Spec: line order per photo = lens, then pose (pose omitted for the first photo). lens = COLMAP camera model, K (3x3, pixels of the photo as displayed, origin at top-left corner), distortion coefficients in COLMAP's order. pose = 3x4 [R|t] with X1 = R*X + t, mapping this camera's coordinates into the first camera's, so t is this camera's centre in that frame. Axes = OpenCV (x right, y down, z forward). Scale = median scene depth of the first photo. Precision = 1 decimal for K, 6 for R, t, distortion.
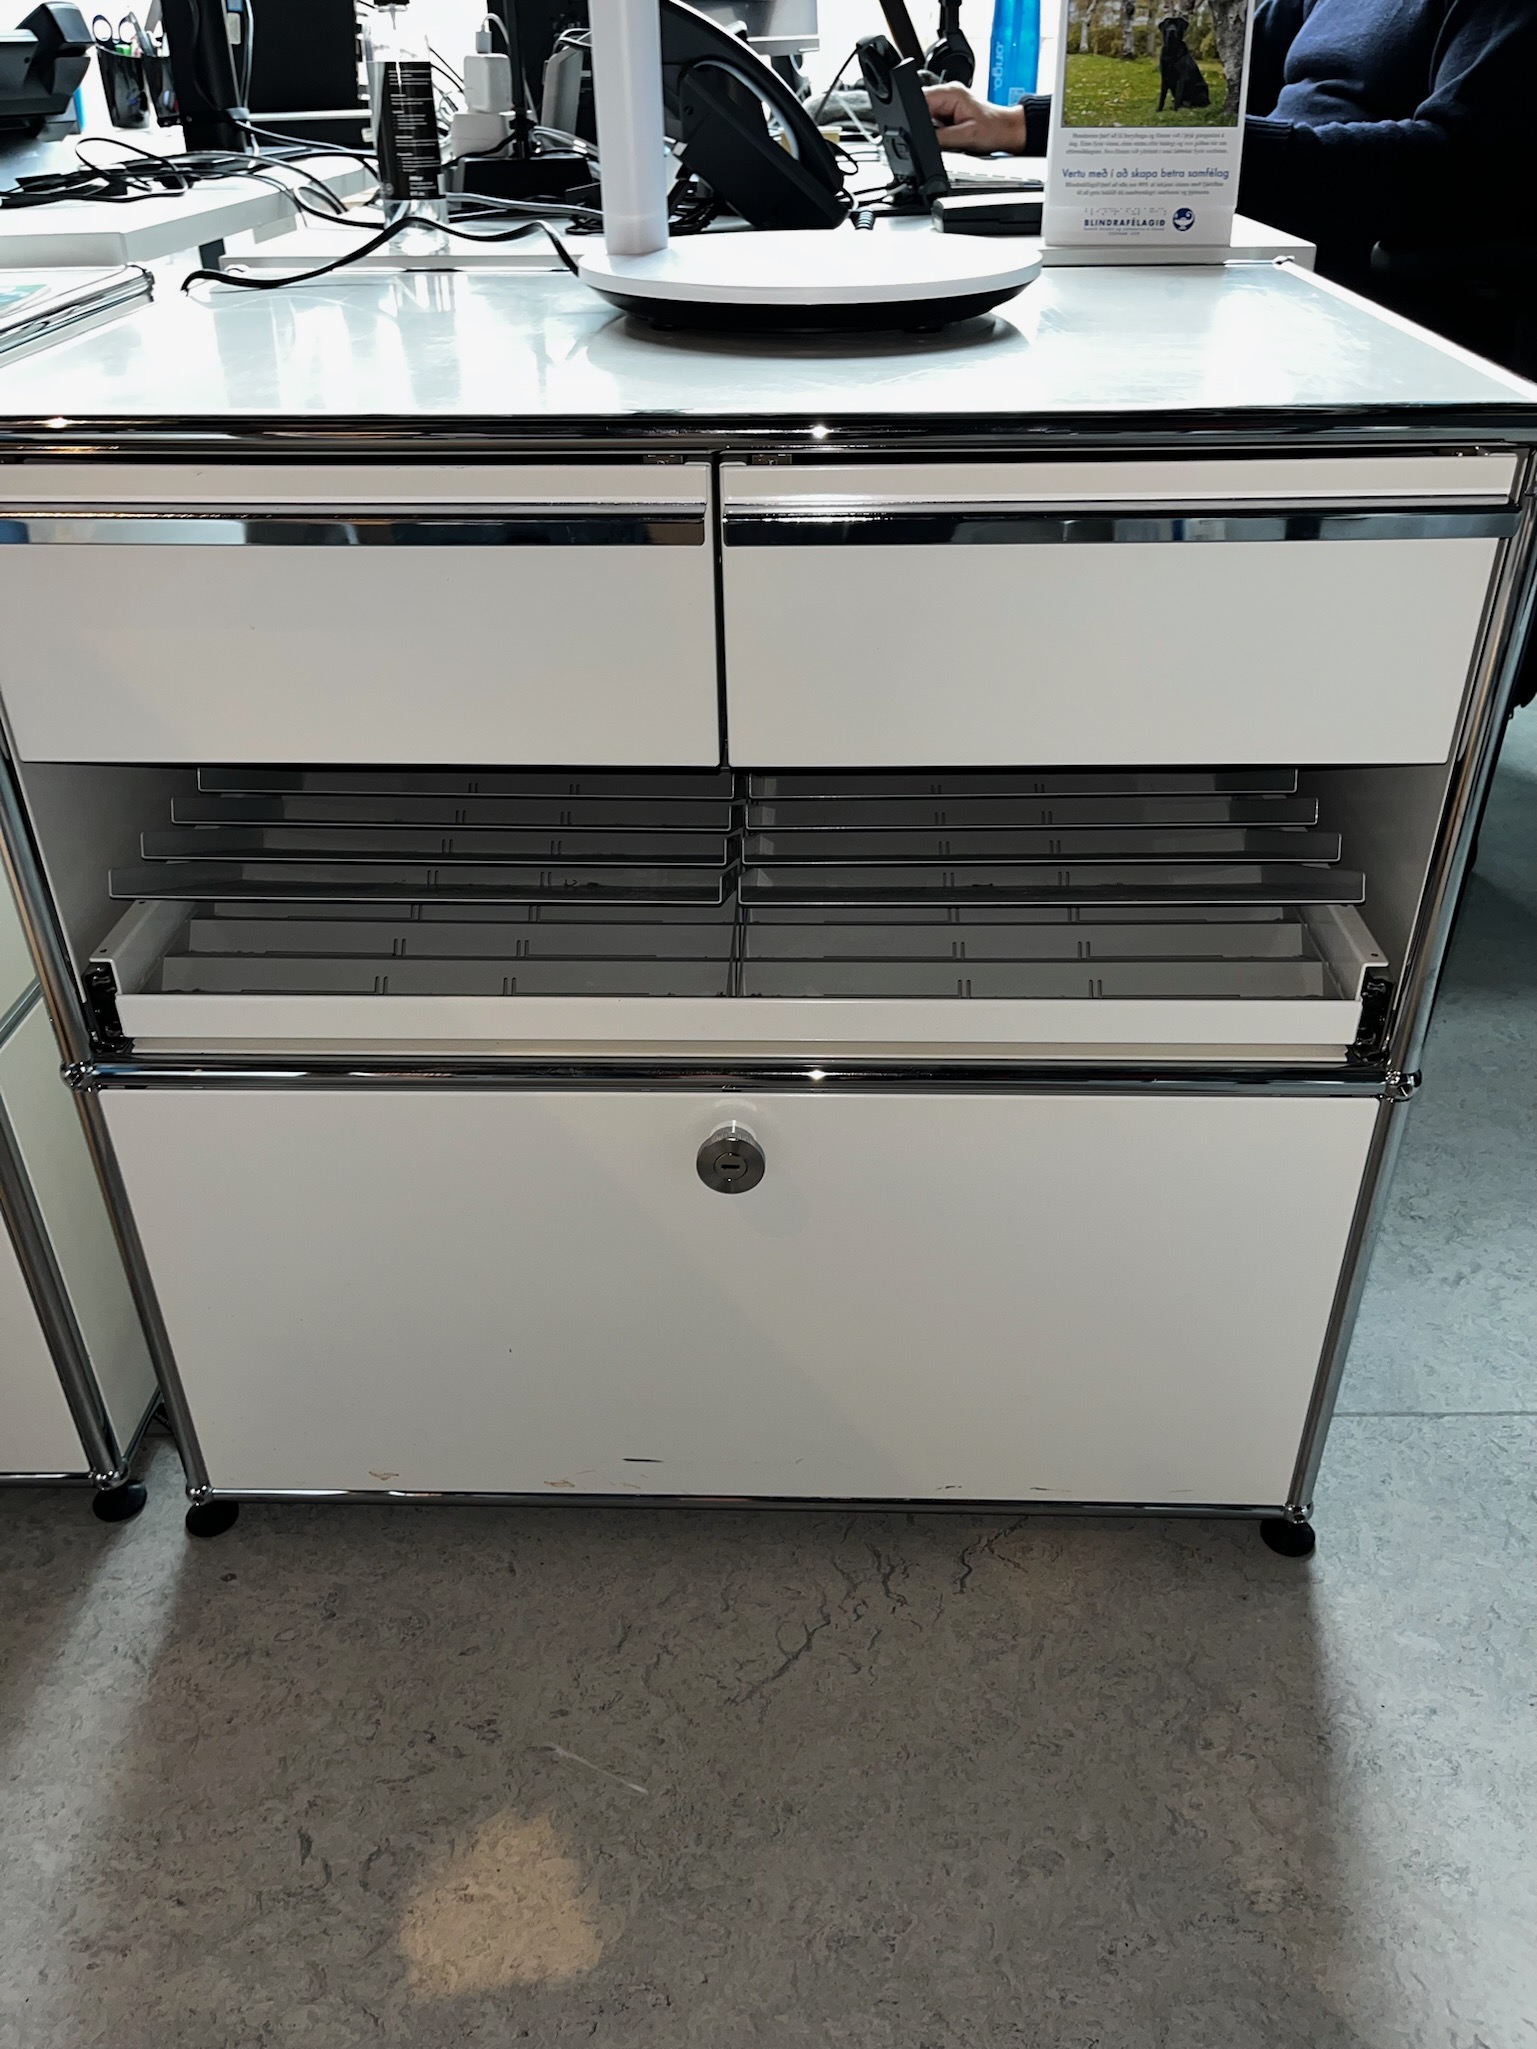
lens RADIAL K [[1588.0, 0, 780.3], [0, 1588.0, 1010.9], [0, 0, 1]] dist [0.076026, -0.115063]
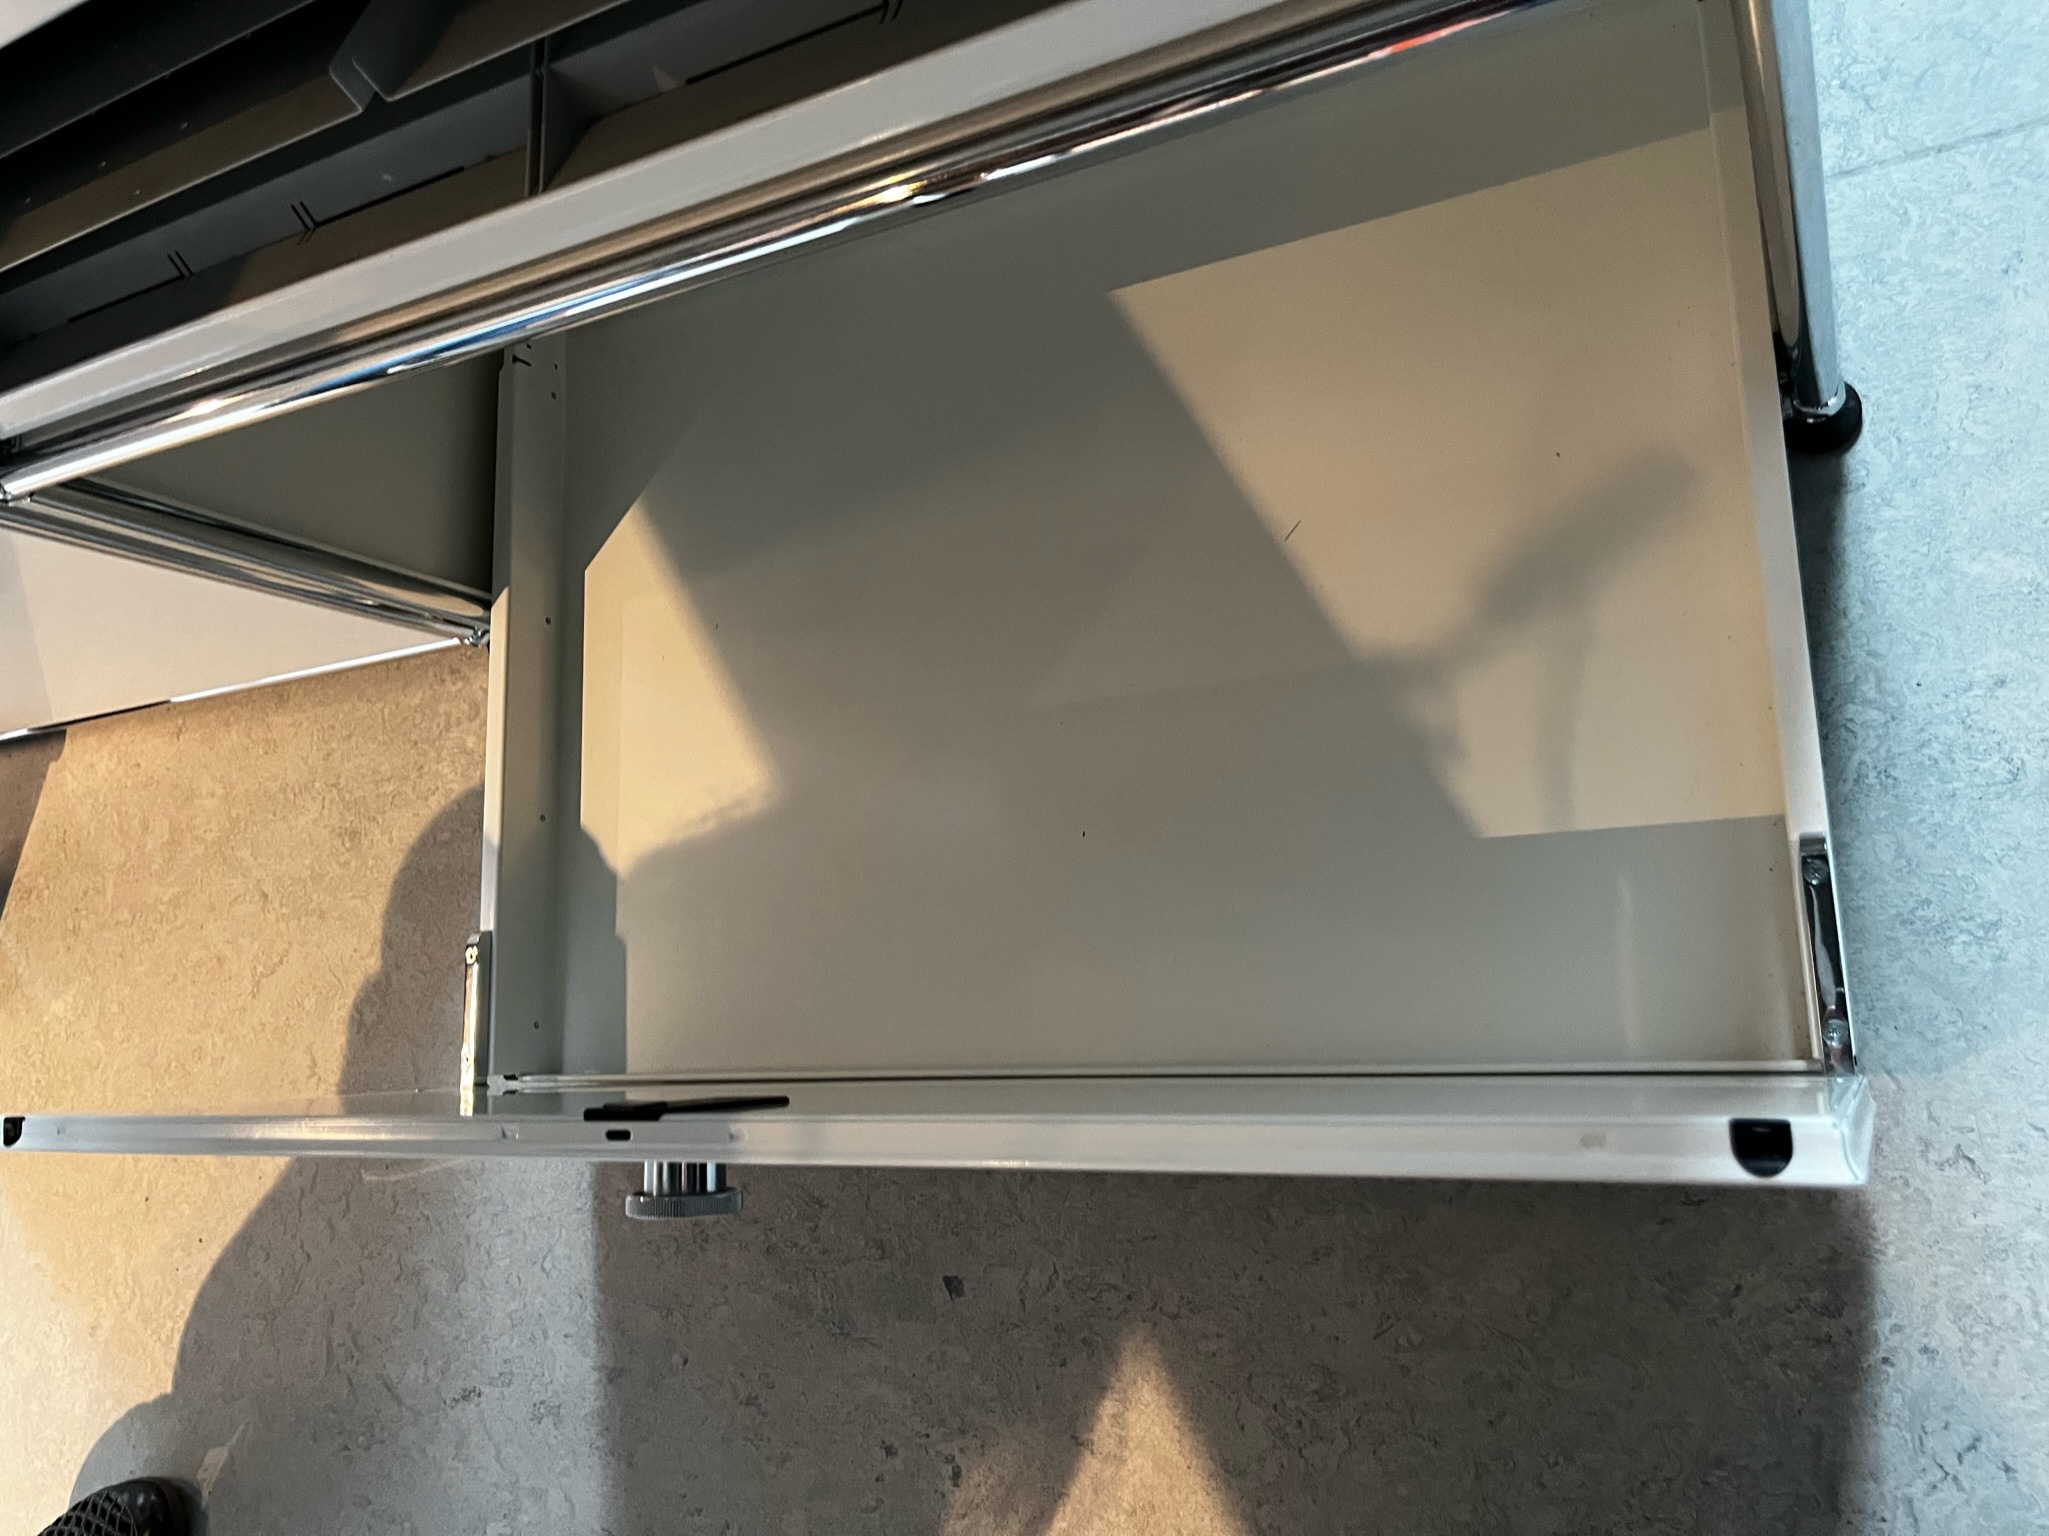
lens RADIAL K [[1588.0, 0, 1011.9], [0, 1588.0, 761.7], [0, 0, 1]] dist [0.076026, -0.115063]
pose [[0.879489, -0.127611, -0.458492, 0.347355], [0.427171, 0.636398, 0.642280, -0.167398], [0.209821, -0.760732, 0.614216, 0.465719]]
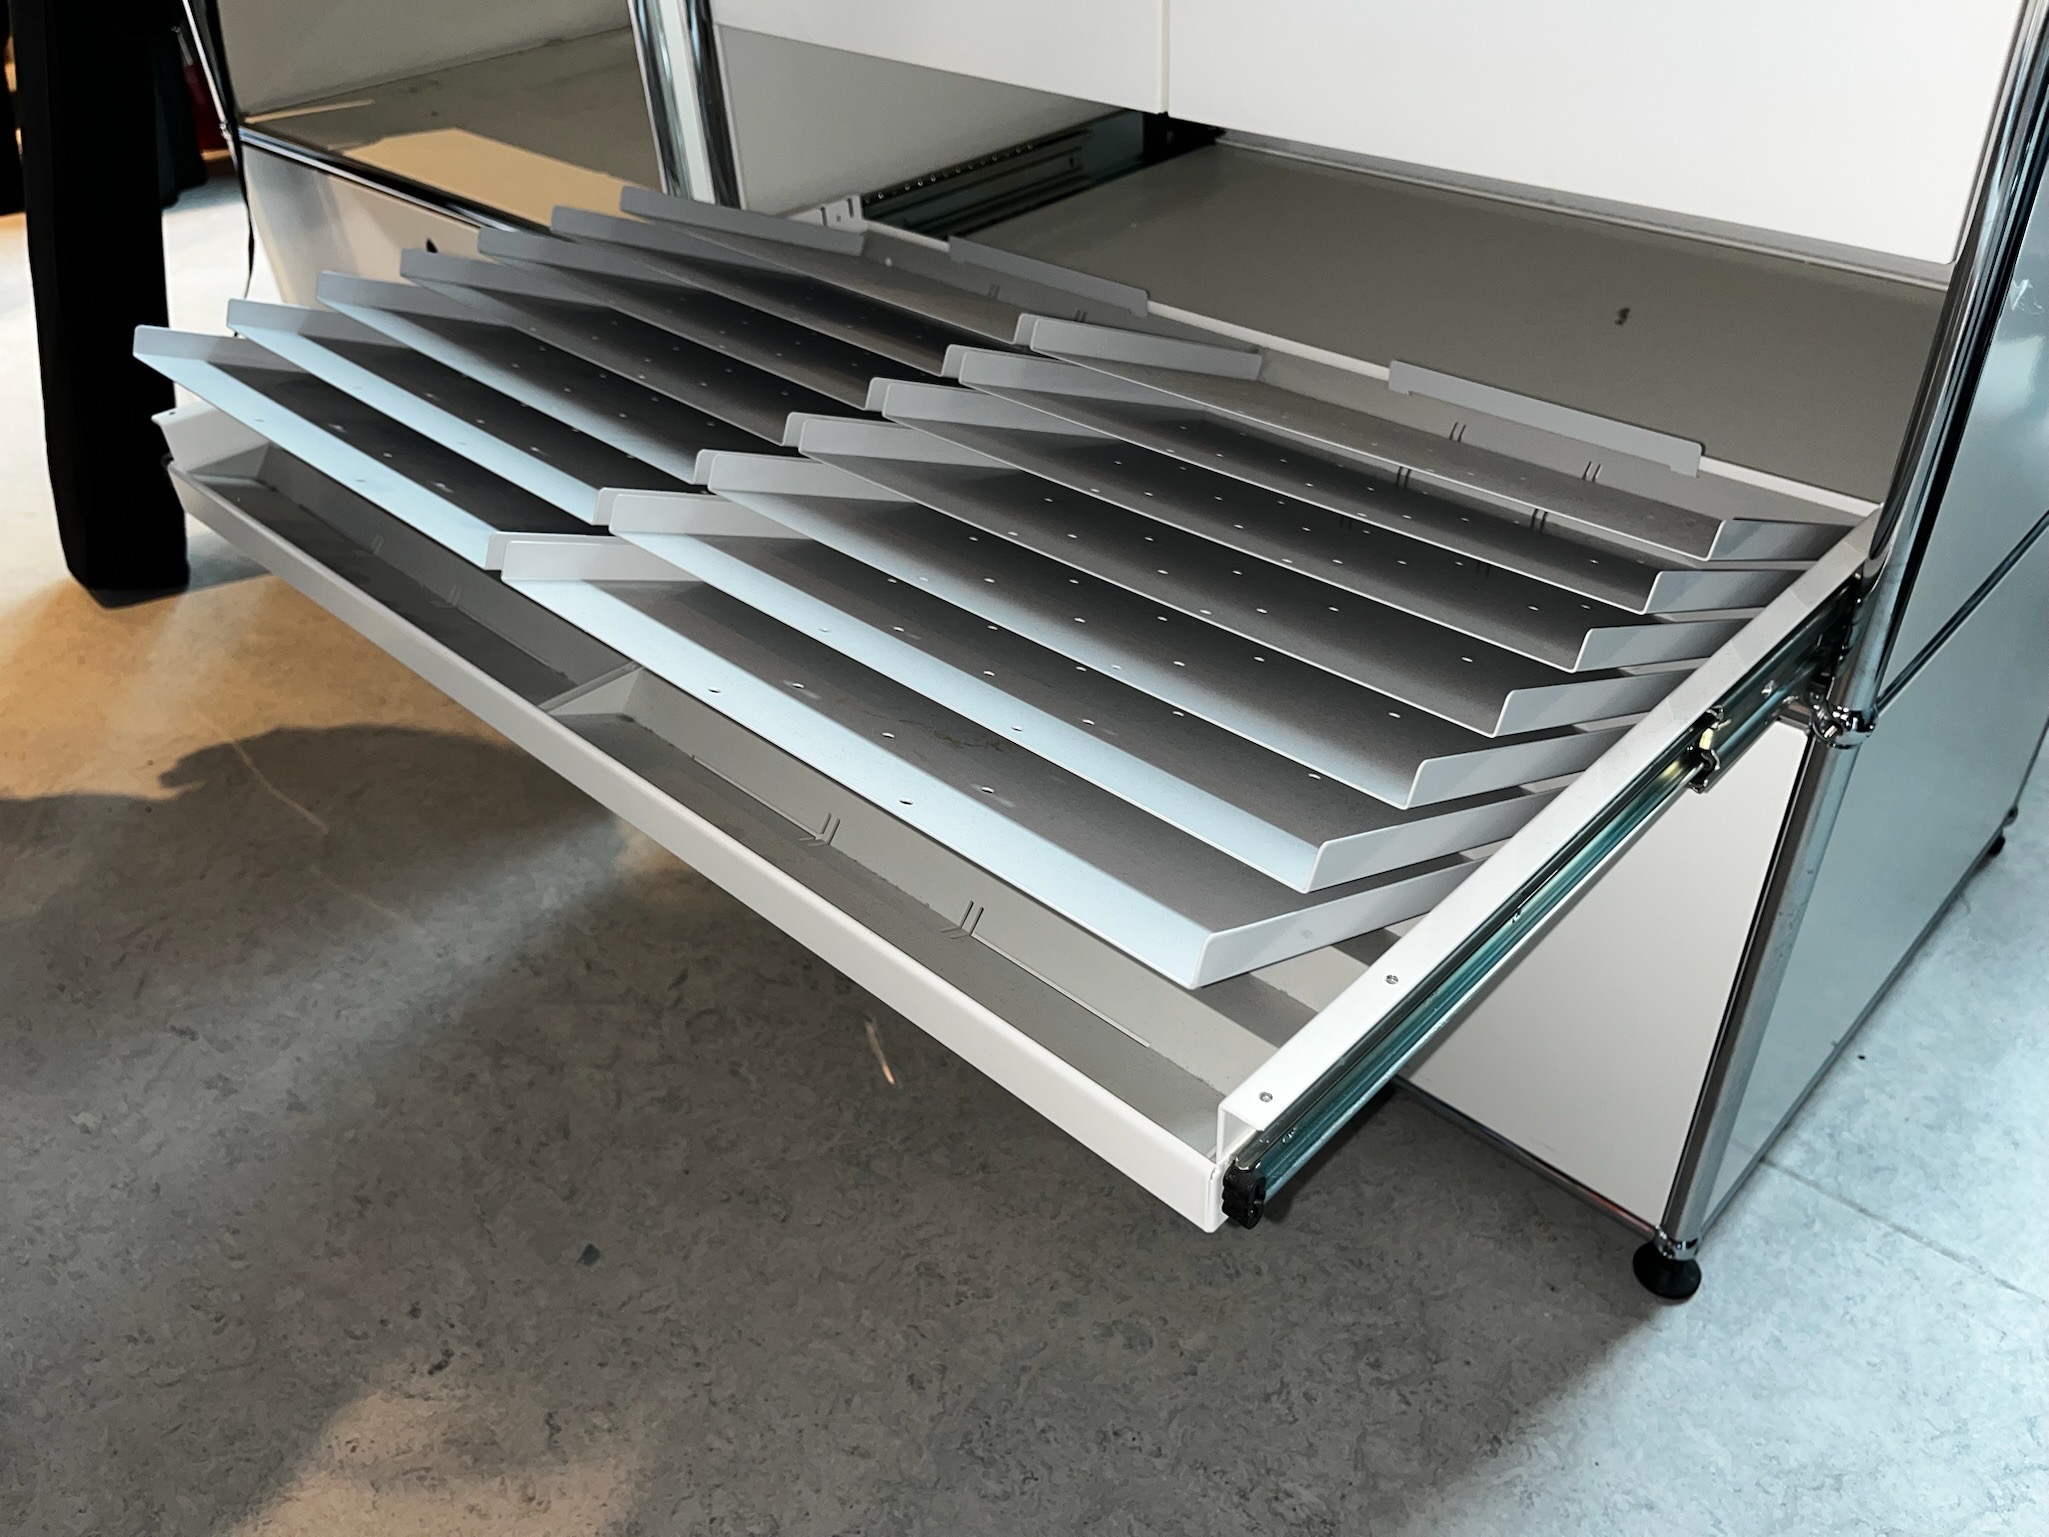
lens RADIAL K [[1588.0, 0, 1025.7], [0, 1588.0, 778.6], [0, 0, 1]] dist [0.076026, -0.115063]
pose [[0.737206, 0.385290, -0.555048, 0.485245], [-0.322950, 0.922499, 0.211421, 0.031591], [0.593490, 0.023392, 0.804501, 0.161627]]
